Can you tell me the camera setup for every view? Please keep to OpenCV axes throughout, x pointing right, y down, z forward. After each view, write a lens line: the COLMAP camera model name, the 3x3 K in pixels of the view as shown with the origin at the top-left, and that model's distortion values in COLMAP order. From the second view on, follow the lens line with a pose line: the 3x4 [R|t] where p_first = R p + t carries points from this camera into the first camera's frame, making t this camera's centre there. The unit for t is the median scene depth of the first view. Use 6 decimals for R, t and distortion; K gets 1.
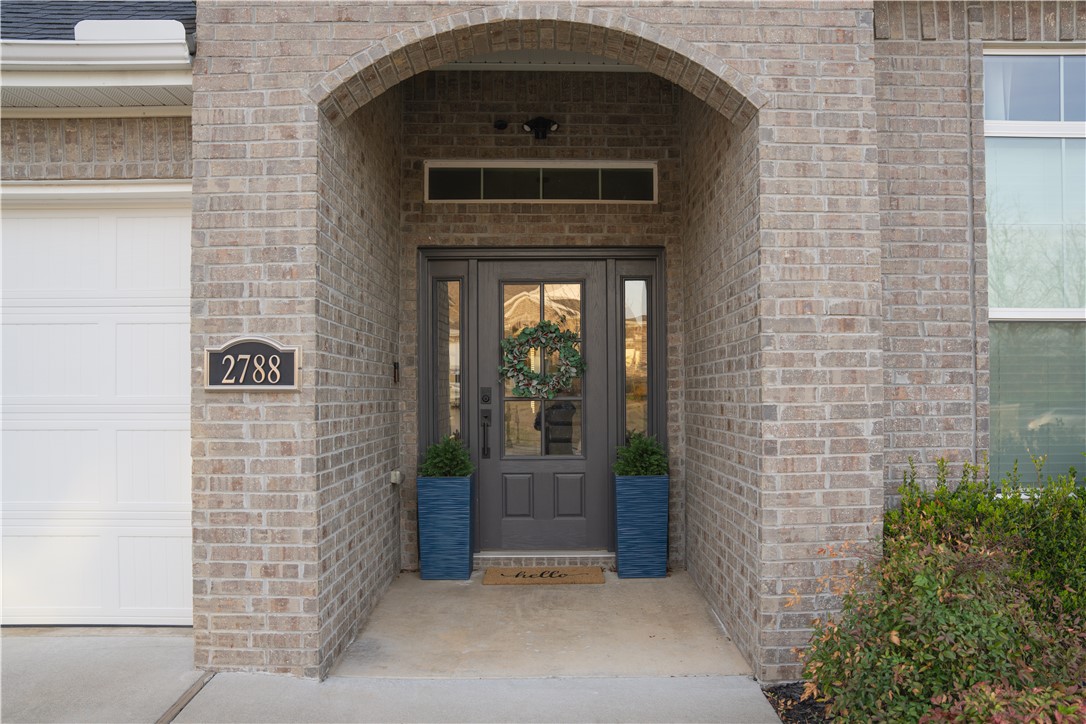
lens RADIAL K [[849.3, 0, 543.0], [0, 849.3, 362.0], [0, 0, 1]] dist [-0.052188, 0.000679]
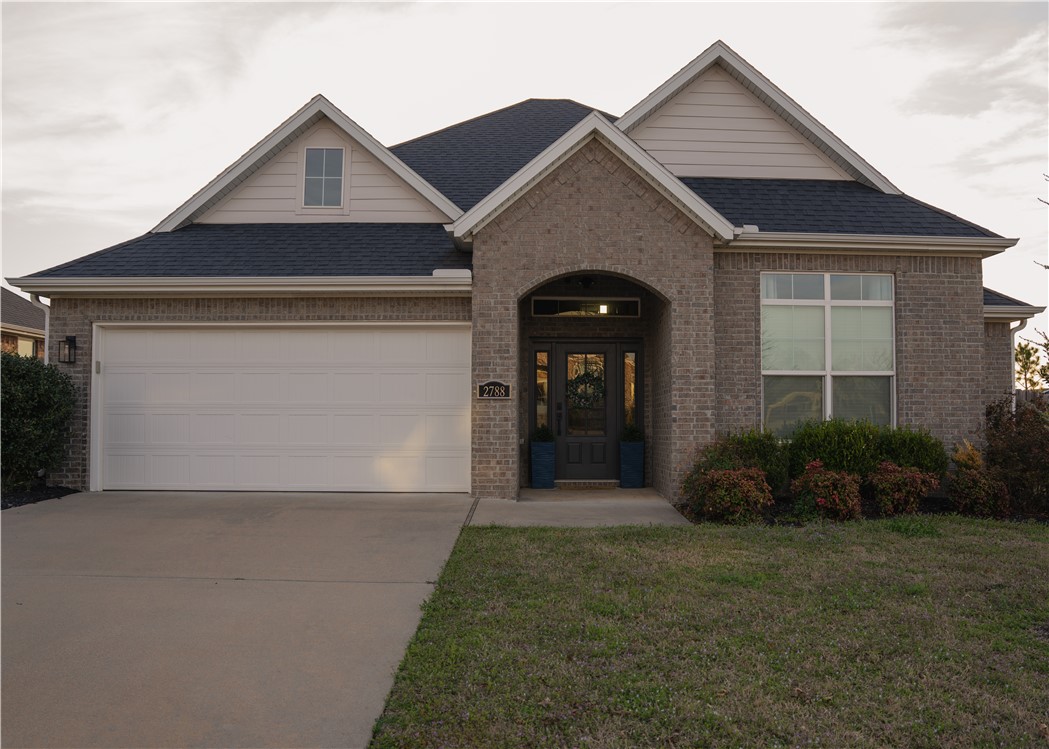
lens RADIAL K [[803.9, 0, 562.4], [0, 803.9, 375.7], [0, 0, 1]] dist [-0.005344, -0.002137]
pose [[0.999848, 0.006613, 0.016158, -0.154682], [-0.006219, 0.999685, -0.024327, 0.019539], [-0.016313, 0.024223, 0.999573, -1.700553]]
